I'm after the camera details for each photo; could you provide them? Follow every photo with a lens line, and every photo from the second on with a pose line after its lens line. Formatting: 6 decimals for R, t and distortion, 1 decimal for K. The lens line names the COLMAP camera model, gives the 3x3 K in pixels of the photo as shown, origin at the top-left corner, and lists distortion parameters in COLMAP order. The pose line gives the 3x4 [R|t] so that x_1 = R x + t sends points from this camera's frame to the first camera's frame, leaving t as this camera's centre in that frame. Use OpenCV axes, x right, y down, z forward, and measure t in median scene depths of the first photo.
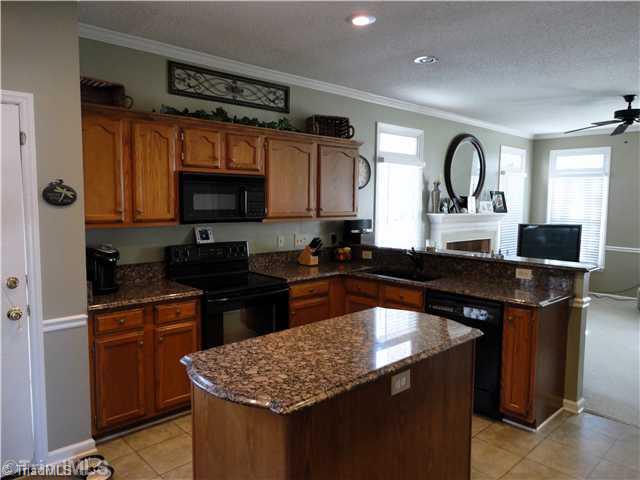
lens RADIAL K [[467.5, 0, 320.0], [0, 467.5, 240.0], [0, 0, 1]] dist [0.000333, 0.003678]
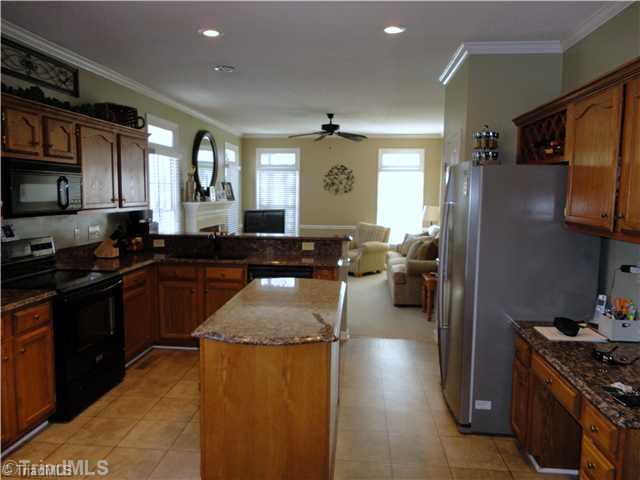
lens RADIAL K [[467.5, 0, 320.0], [0, 467.5, 240.0], [0, 0, 1]] dist [0.000333, 0.003678]
pose [[0.751597, -0.070835, 0.655808, -0.338242], [0.055085, 0.997485, 0.044609, -0.001850], [-0.657319, 0.002597, 0.753608, -0.020567]]
